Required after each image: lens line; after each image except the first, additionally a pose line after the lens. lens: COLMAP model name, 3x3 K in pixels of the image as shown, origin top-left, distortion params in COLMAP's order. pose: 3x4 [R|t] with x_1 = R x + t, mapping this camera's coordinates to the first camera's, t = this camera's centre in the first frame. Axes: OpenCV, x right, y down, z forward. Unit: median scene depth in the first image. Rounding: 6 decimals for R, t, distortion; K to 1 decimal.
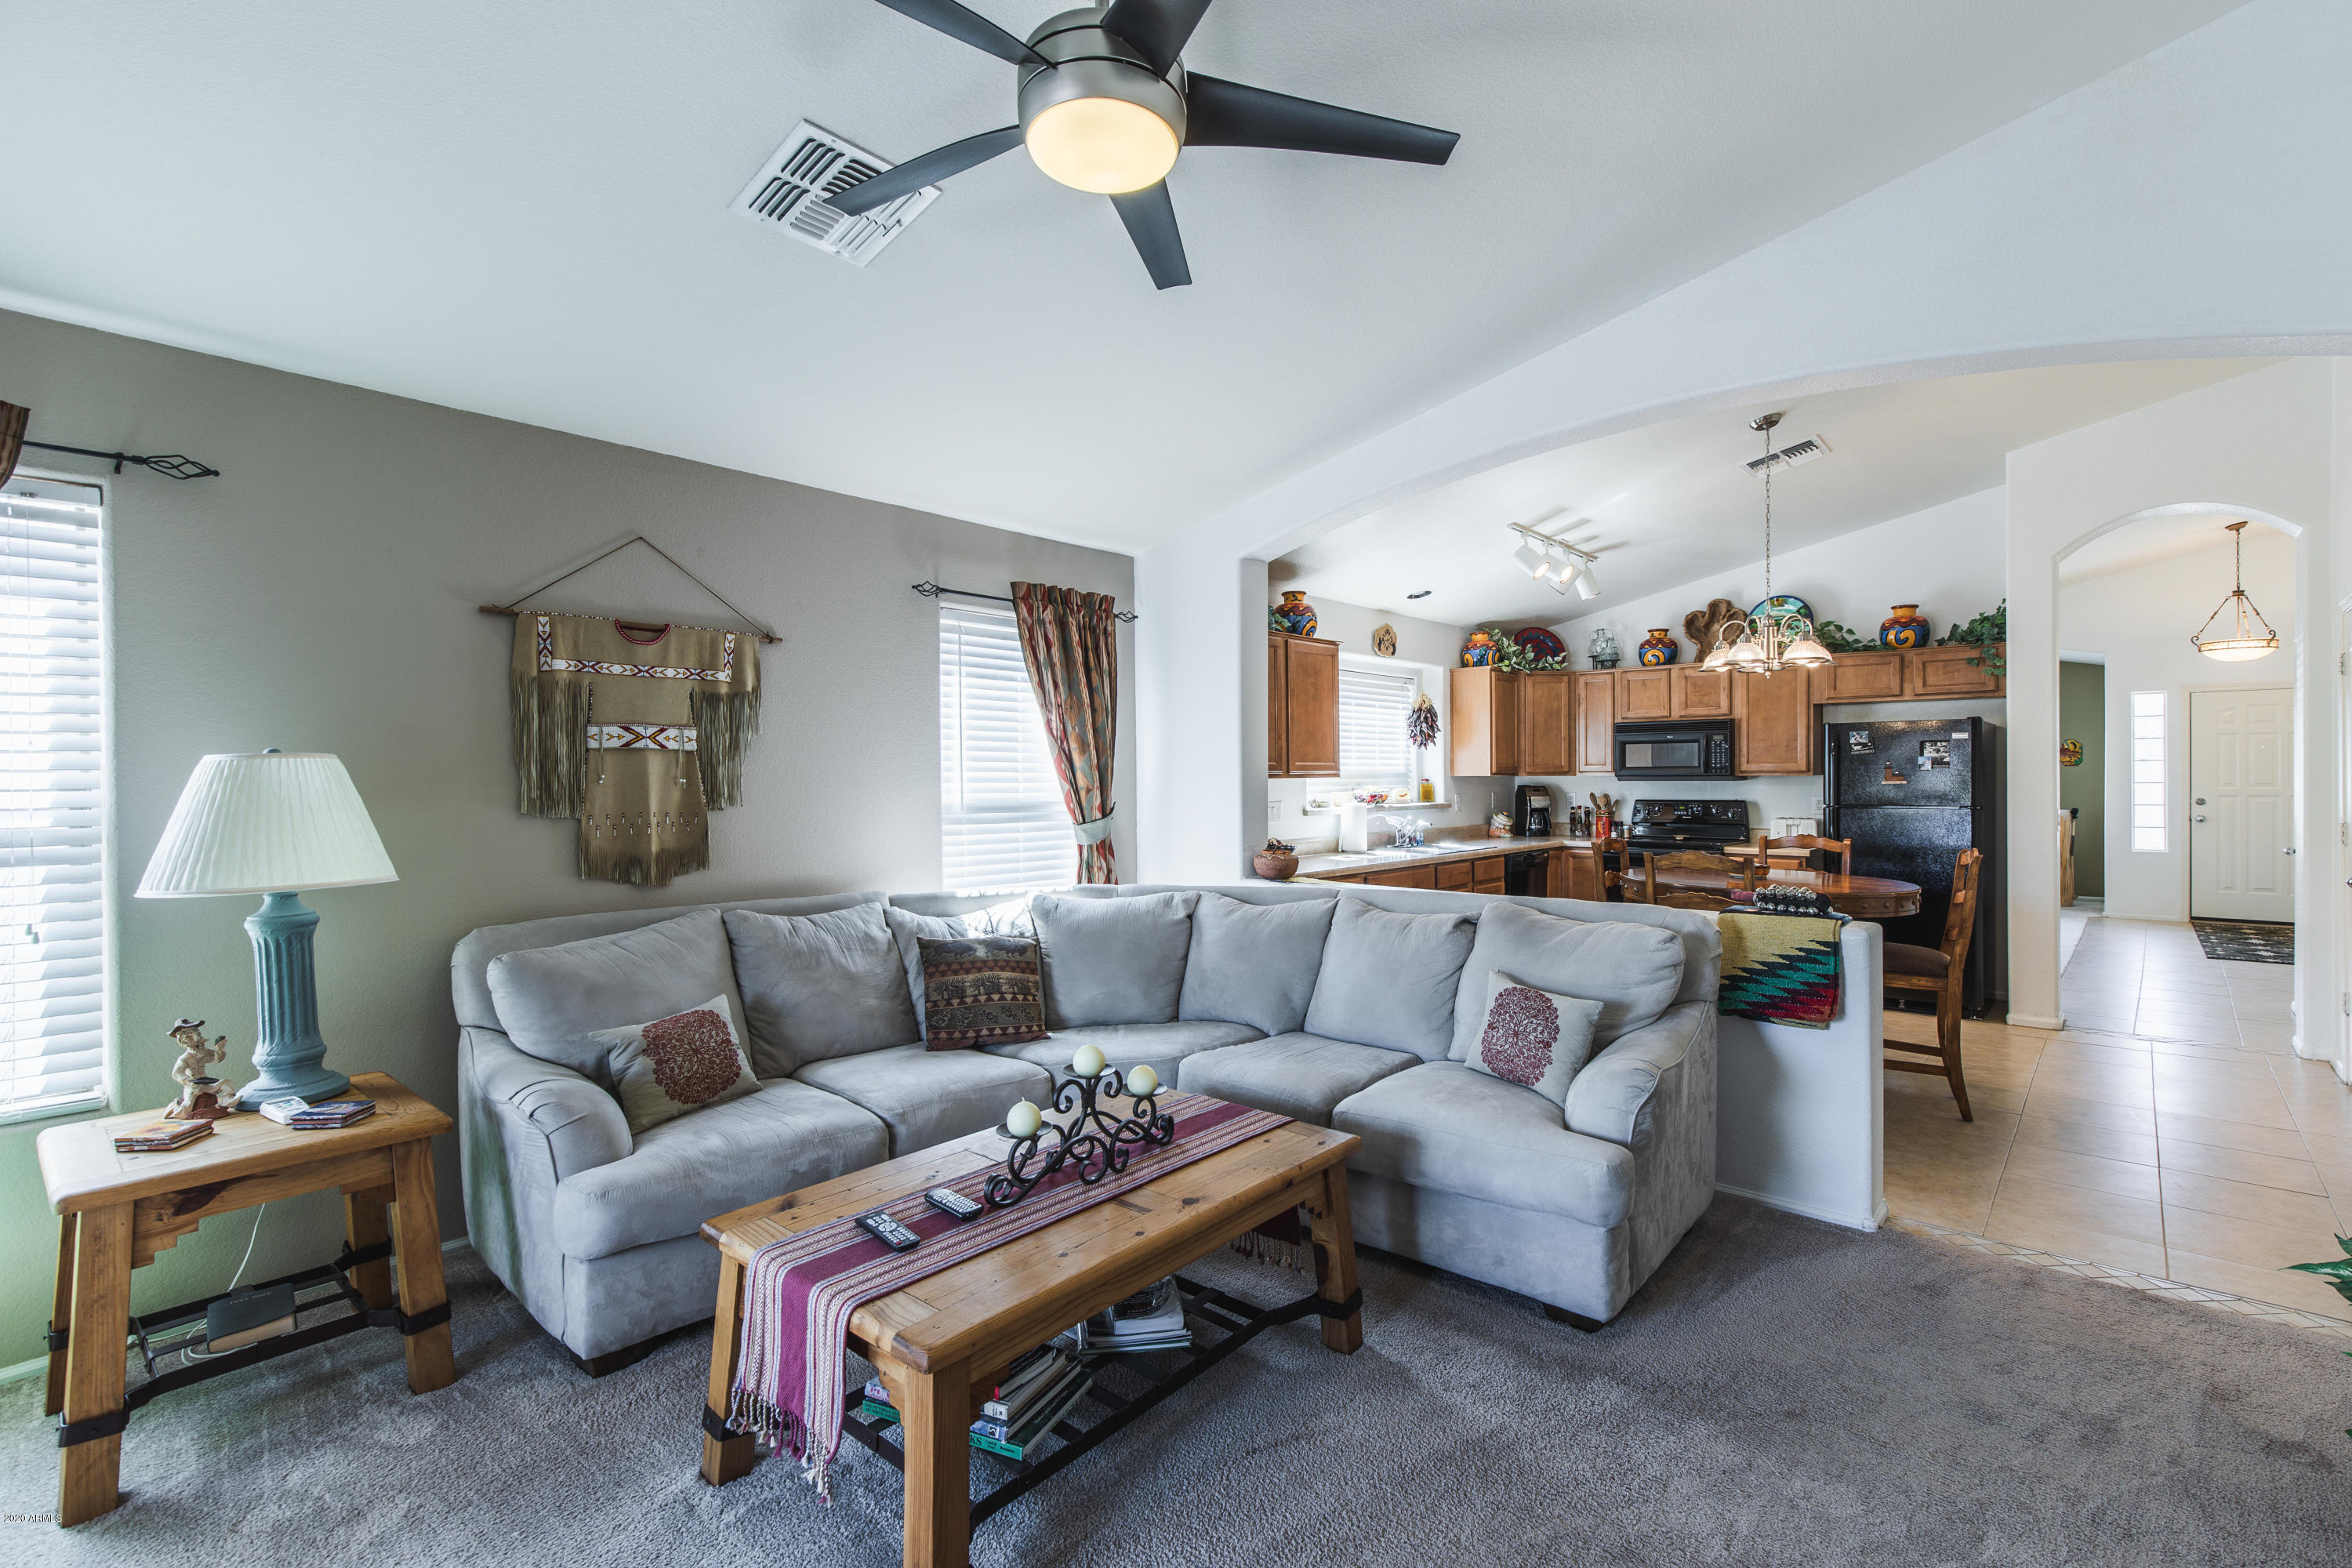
lens RADIAL K [[1056.4, 0, 1198.6], [0, 1056.4, 784.0], [0, 0, 1]] dist [0.009227, -0.003123]
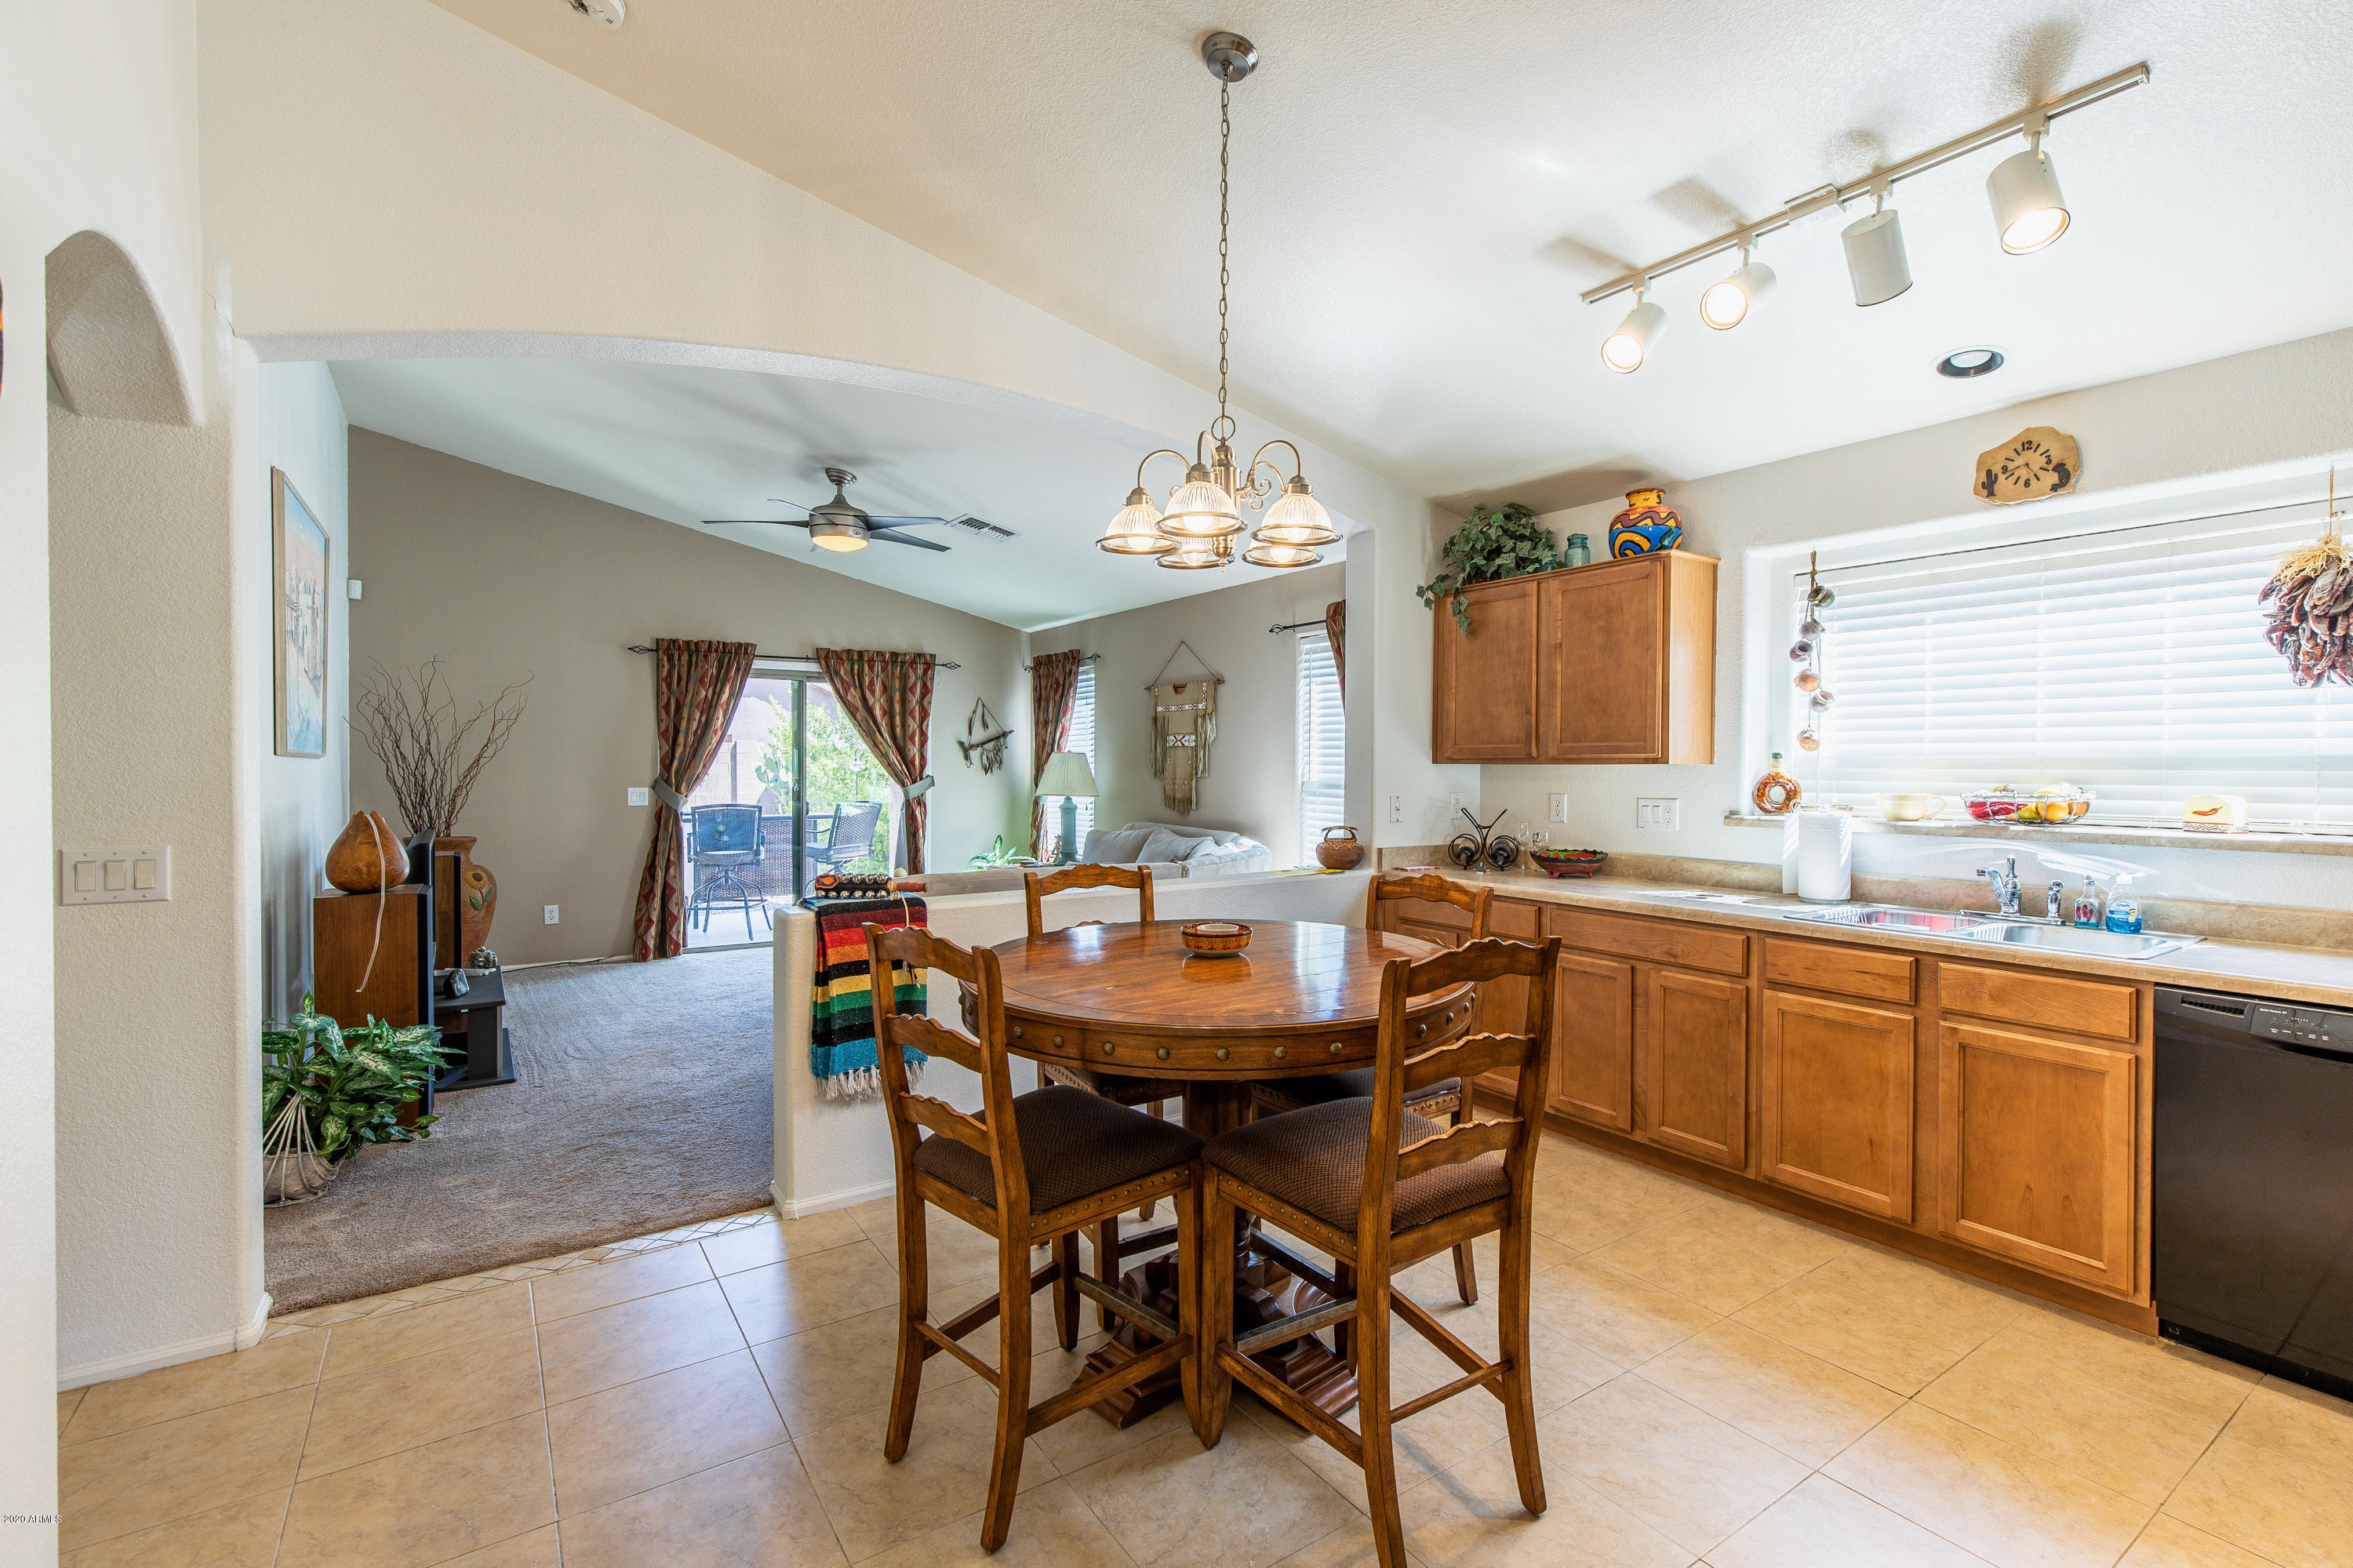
lens RADIAL K [[1056.8, 0, 1192.6], [0, 1056.8, 780.3], [0, 0, 1]] dist [0.009227, -0.003123]
pose [[-0.250039, 0.019720, -0.968035, 0.838125], [-0.009385, 0.999696, 0.022789, -0.008618], [0.968190, 0.014783, -0.249778, 0.900685]]
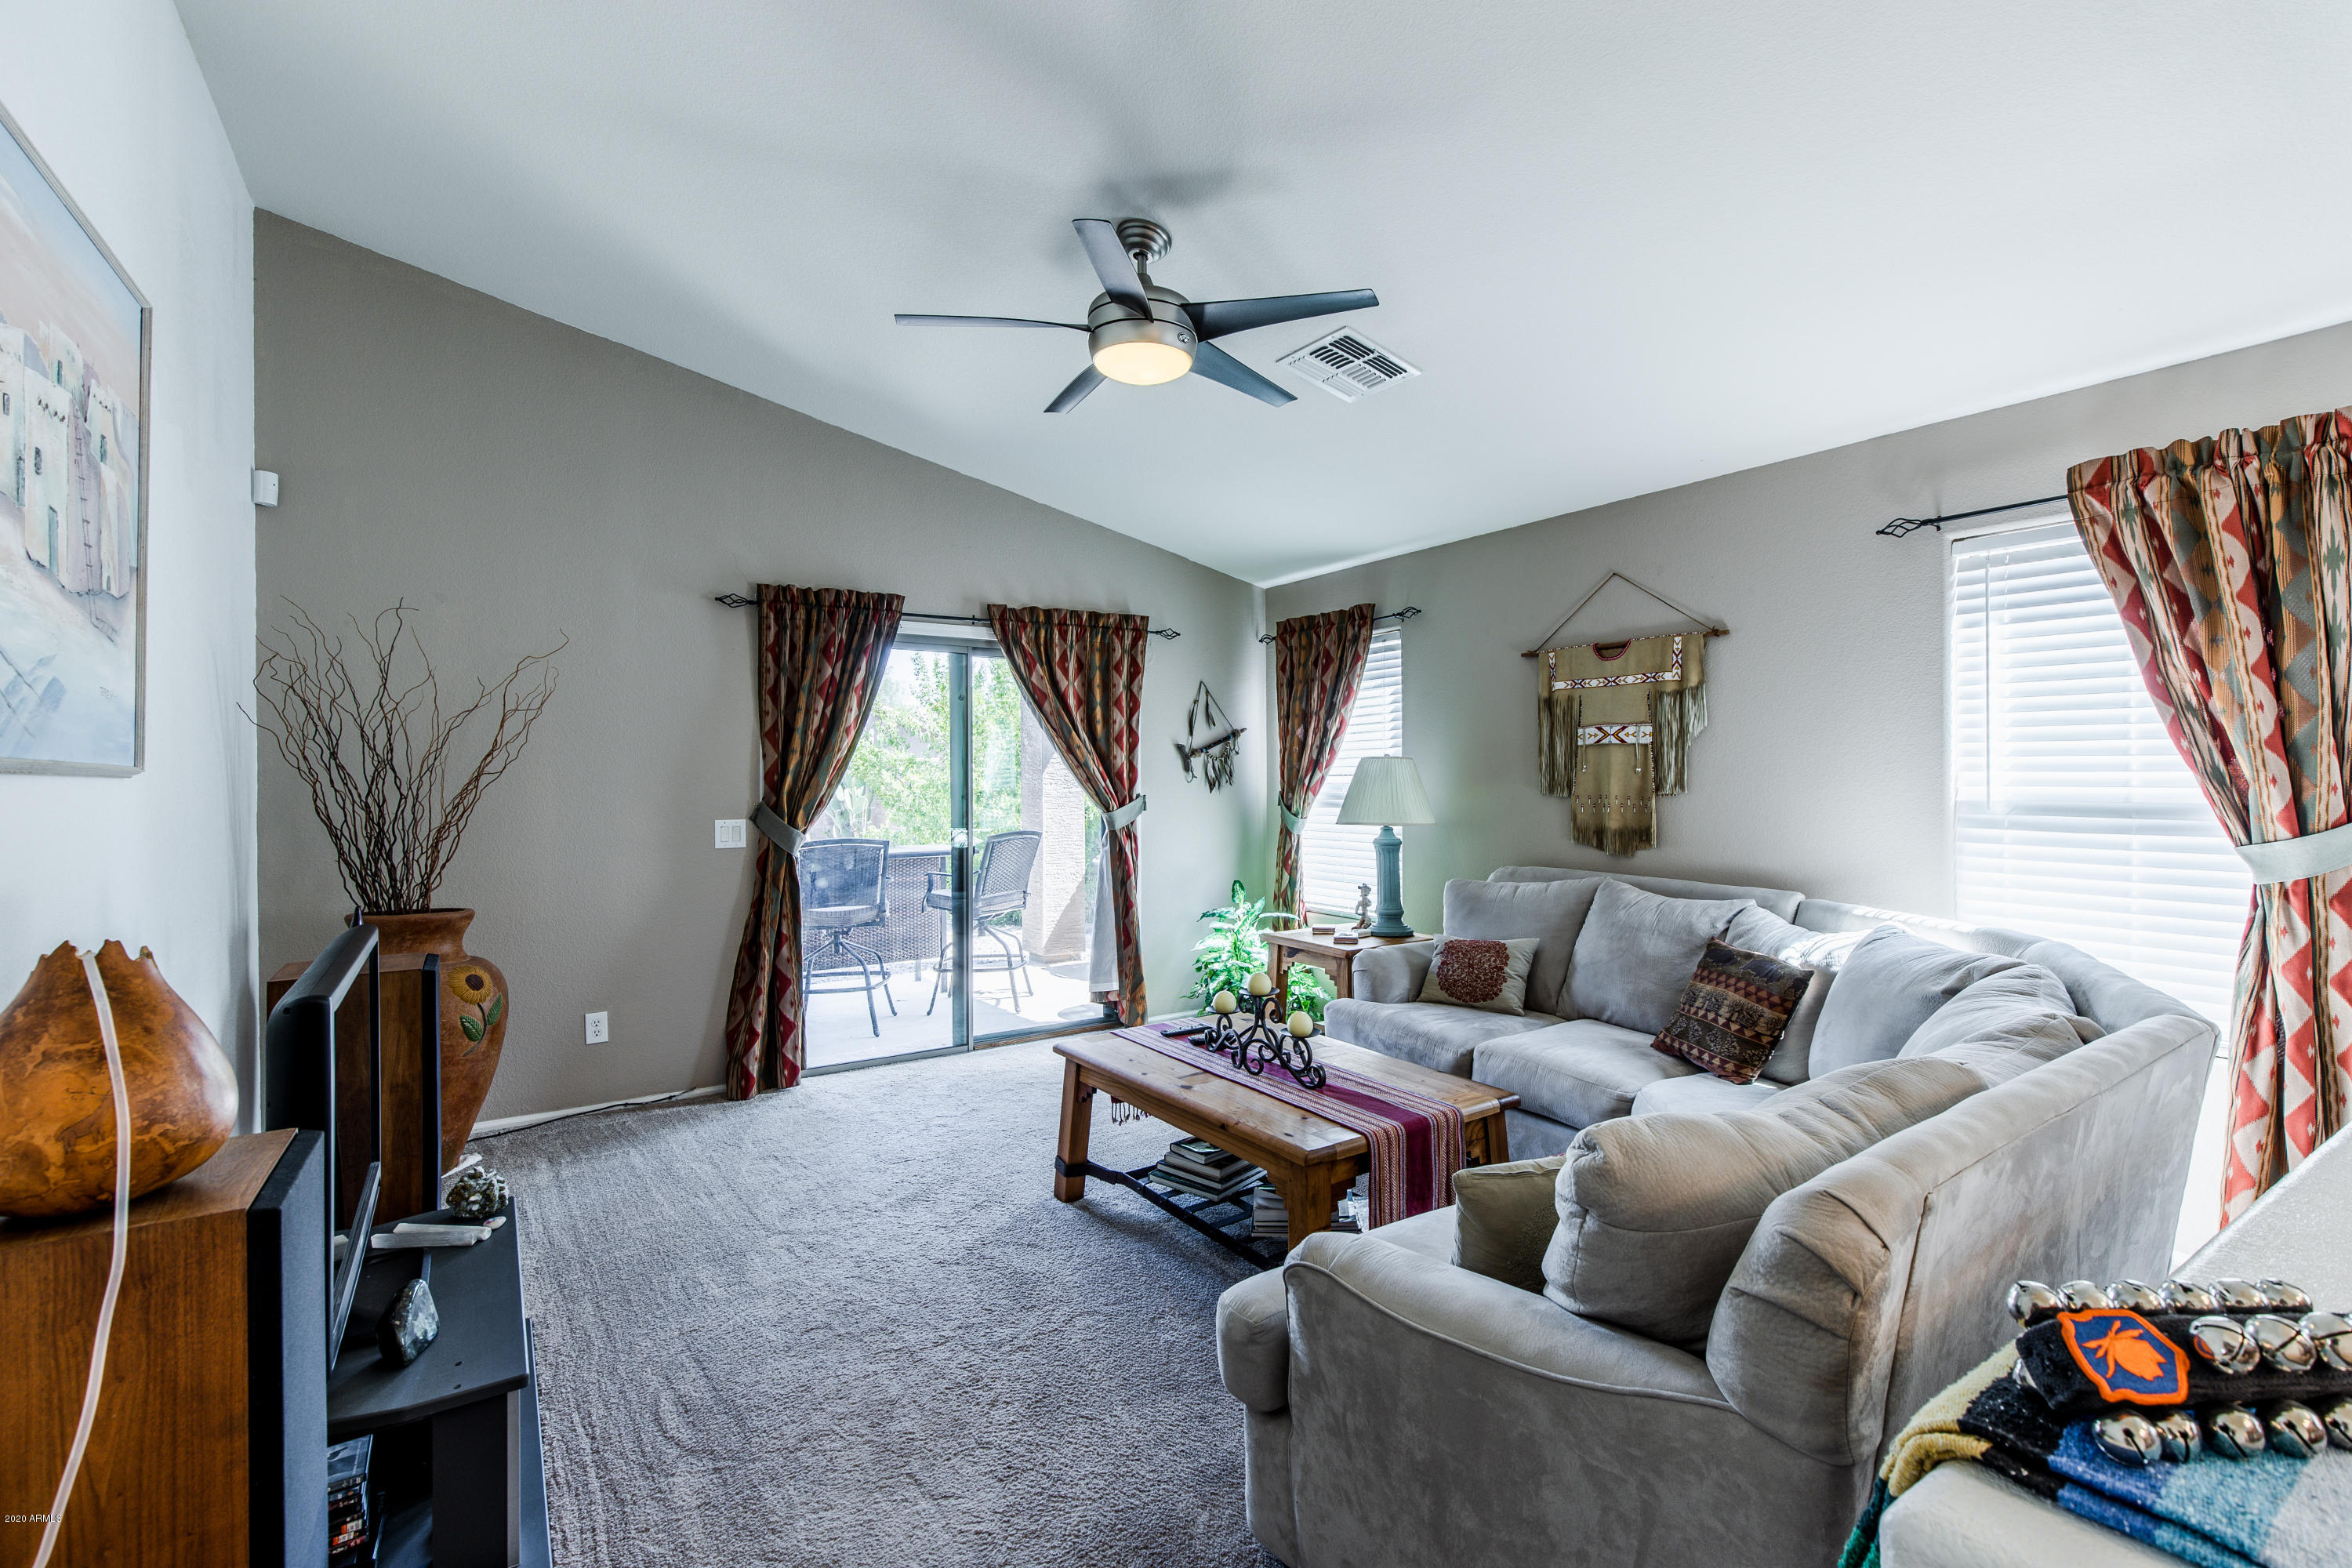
lens RADIAL K [[1056.4, 0, 1194.0], [0, 1056.4, 780.0], [0, 0, 1]] dist [0.009227, -0.003123]
pose [[-0.257835, 0.010688, -0.966130, 0.470989], [0.000807, 0.999941, 0.010846, -0.003039], [0.966189, 0.002017, -0.257829, 0.498940]]
